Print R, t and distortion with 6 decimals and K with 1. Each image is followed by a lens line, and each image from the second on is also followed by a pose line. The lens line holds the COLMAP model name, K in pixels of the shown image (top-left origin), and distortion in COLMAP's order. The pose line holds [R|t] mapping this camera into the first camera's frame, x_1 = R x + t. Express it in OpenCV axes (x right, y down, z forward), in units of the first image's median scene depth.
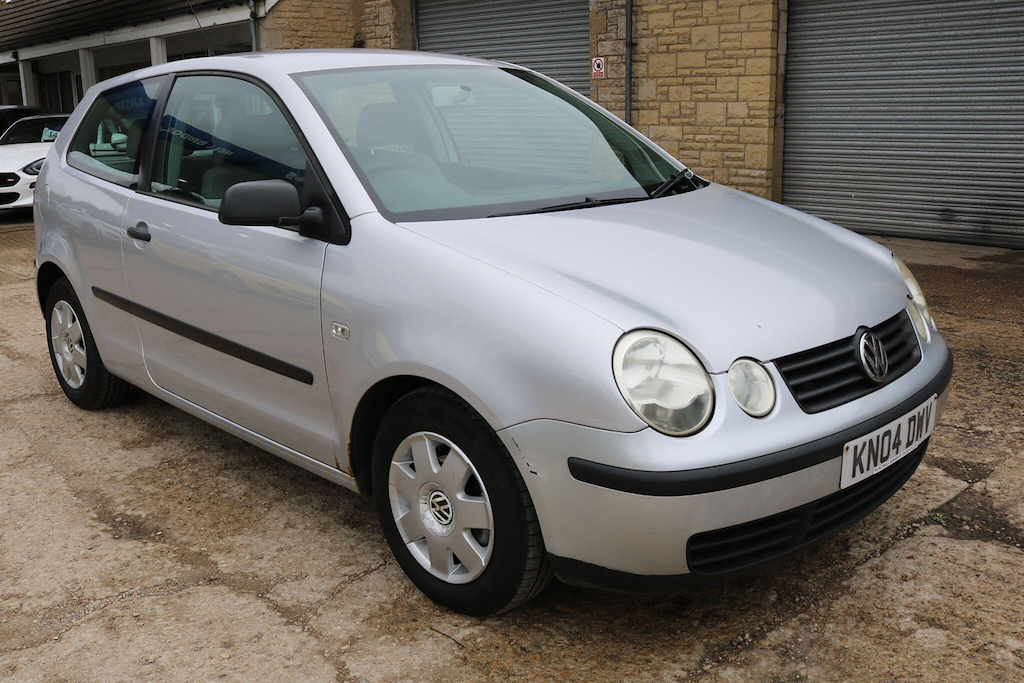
lens RADIAL K [[972.4, 0, 504.0], [0, 972.4, 338.1], [0, 0, 1]] dist [-0.141726, 0.136668]
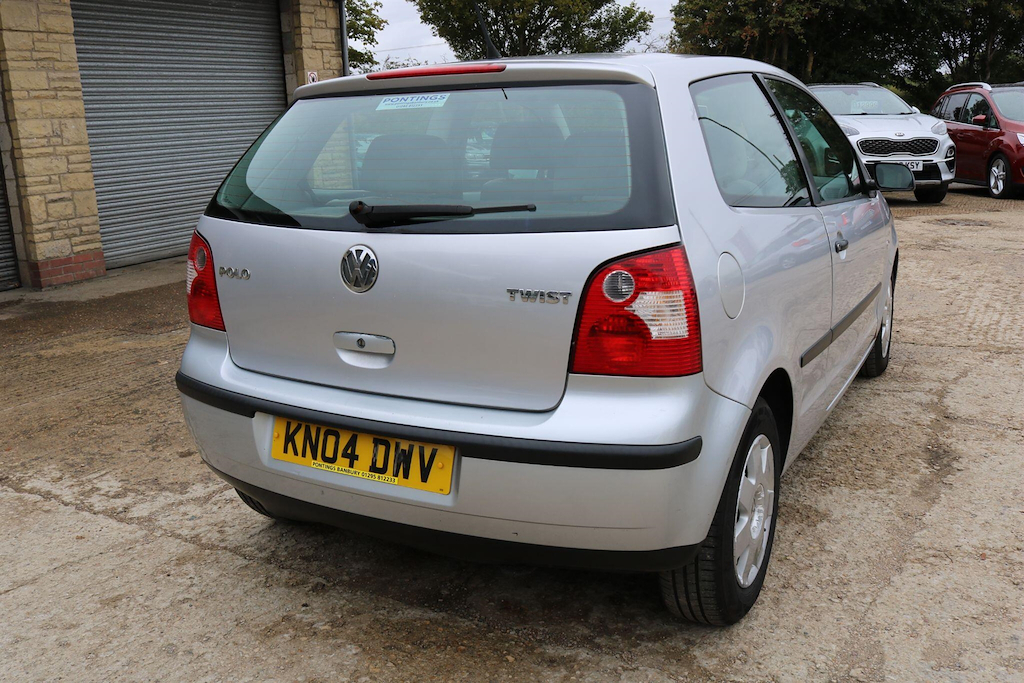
lens RADIAL K [[929.6, 0, 506.9], [0, 929.6, 330.4], [0, 0, 1]] dist [-0.150537, 0.137112]
pose [[-0.280131, -0.183908, 0.942181, -0.920392], [0.267155, 0.927768, 0.260526, -0.281623], [-0.922038, 0.324690, -0.210765, 1.213836]]
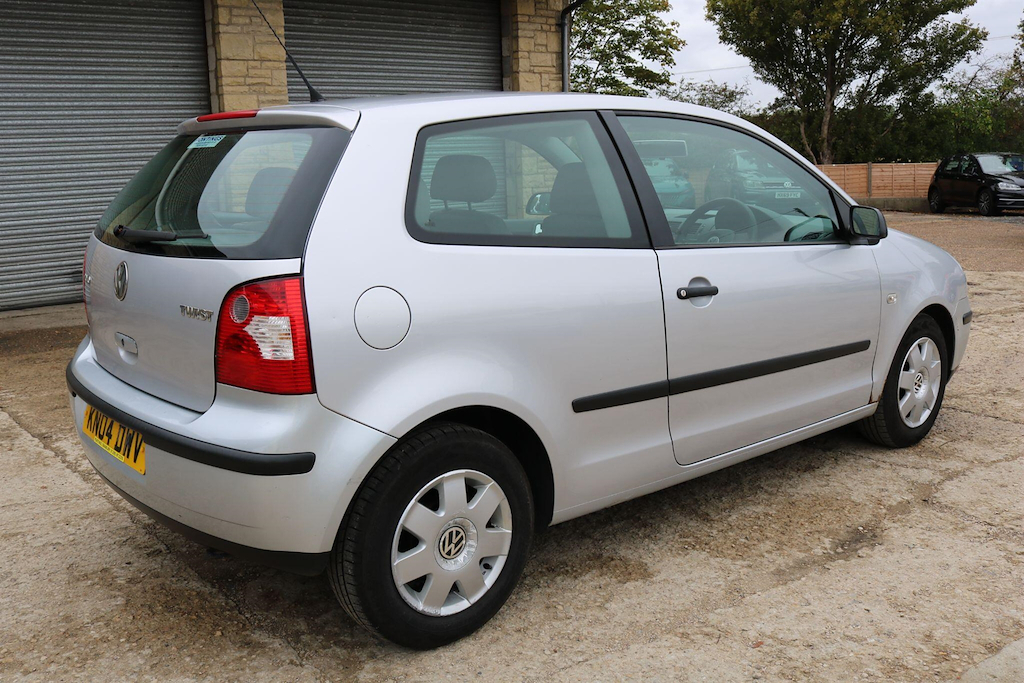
lens RADIAL K [[964.6, 0, 504.6], [0, 964.6, 335.6], [0, 0, 1]] dist [-0.145921, 0.144088]
pose [[0.076941, -0.170614, 0.982329, -1.015121], [0.253612, 0.956192, 0.146211, -0.195221], [-0.964241, 0.237881, 0.116840, 0.861692]]
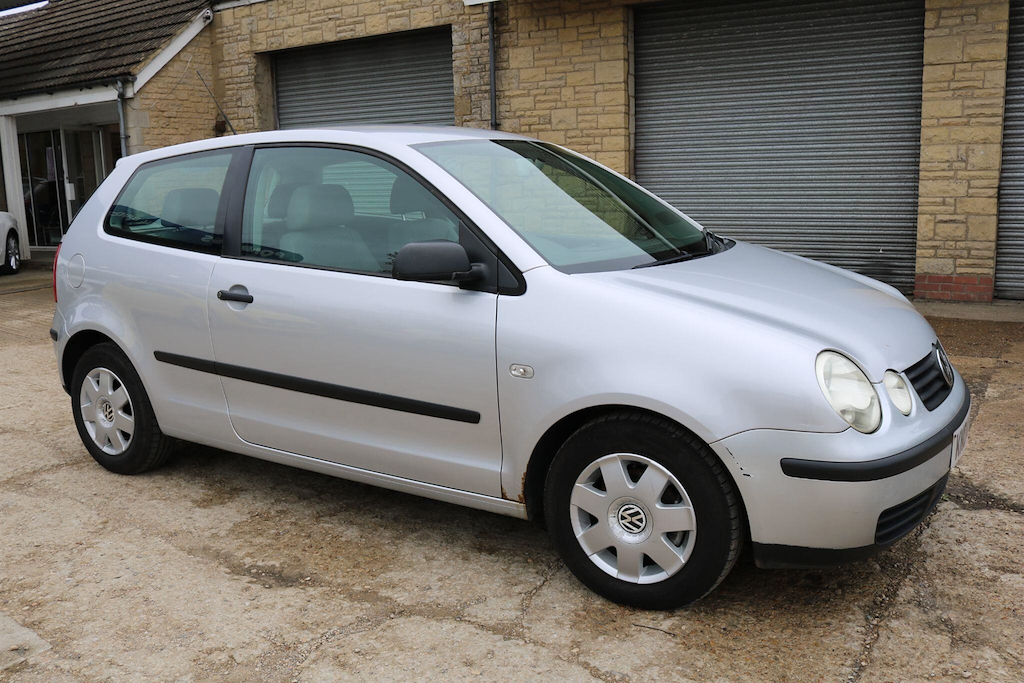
lens RADIAL K [[902.3, 0, 505.1], [0, 902.3, 334.8], [0, 0, 1]] dist [-0.150755, 0.130694]
pose [[0.971583, -0.043619, 0.232645, -0.259276], [0.059191, 0.996419, -0.060378, 0.007225], [-0.229178, 0.072432, 0.970686, -0.008018]]
